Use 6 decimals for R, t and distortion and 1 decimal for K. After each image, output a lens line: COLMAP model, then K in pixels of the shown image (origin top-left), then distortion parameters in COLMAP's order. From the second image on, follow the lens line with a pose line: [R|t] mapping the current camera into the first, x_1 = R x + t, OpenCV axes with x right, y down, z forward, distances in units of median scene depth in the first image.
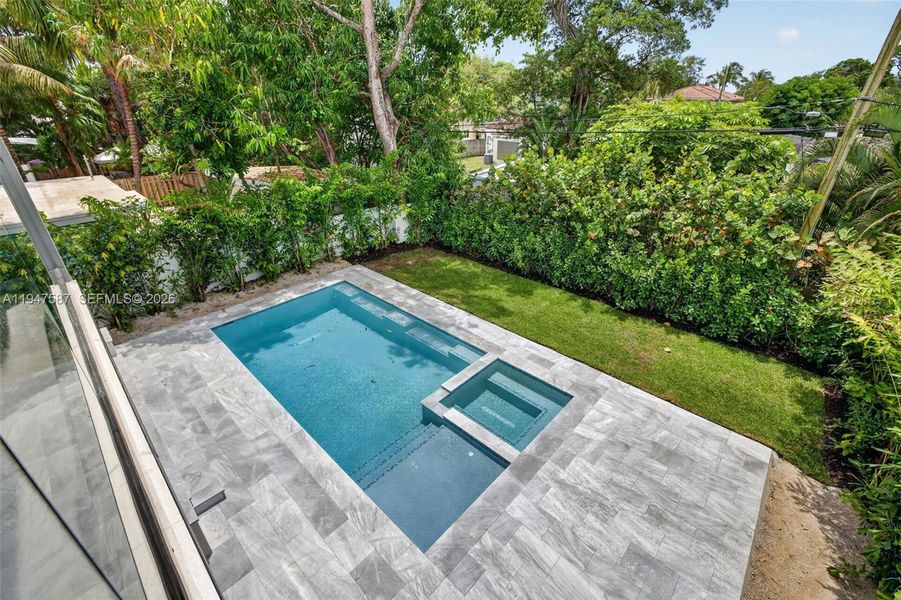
lens RADIAL K [[386.4, 0, 447.6], [0, 386.4, 295.3], [0, 0, 1]] dist [-0.044200, 0.016613]
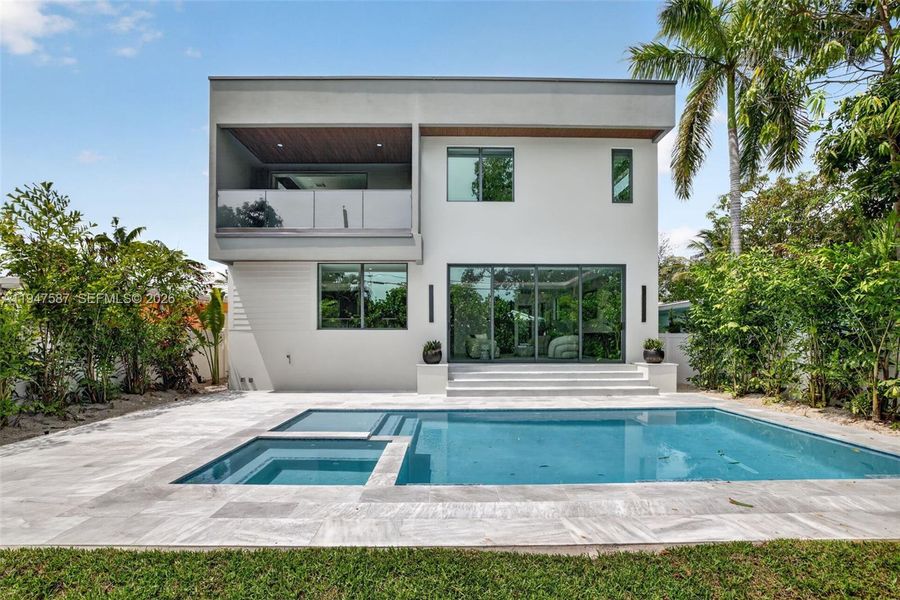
lens RADIAL K [[404.2, 0, 450.5], [0, 404.2, 340.7], [0, 0, 1]] dist [-0.048635, 0.019652]
pose [[-0.721400, 0.003717, -0.692508, 0.263291], [-0.311652, 0.891259, 0.329439, -0.110485], [0.618429, 0.453479, -0.641796, 0.925271]]
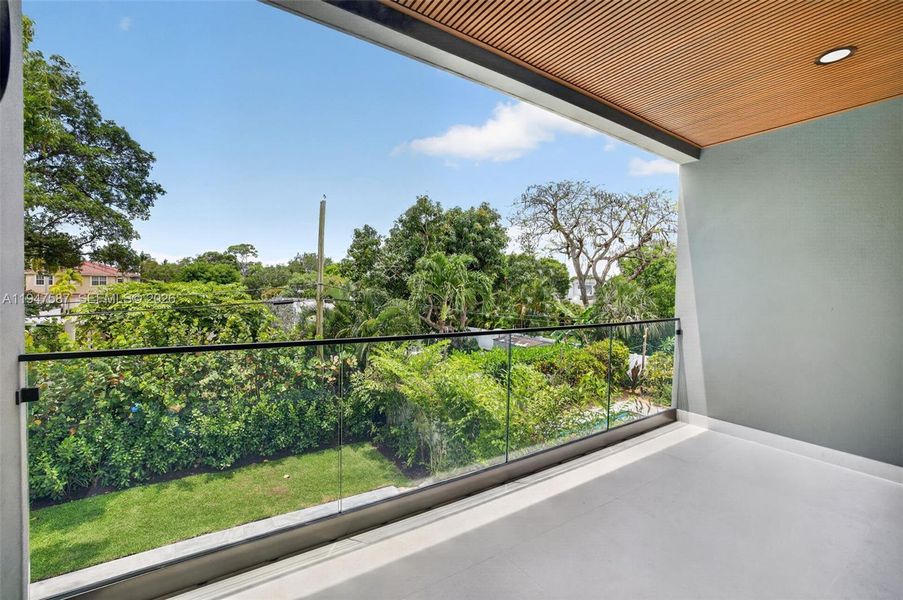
lens RADIAL K [[387.2, 0, 448.6], [0, 387.2, 295.3], [0, 0, 1]] dist [-0.044200, 0.016613]
pose [[0.233426, -0.014860, 0.972261, -0.342646], [0.416831, 0.904883, -0.086245, -0.040500], [-0.878501, 0.425401, 0.217418, 0.057465]]
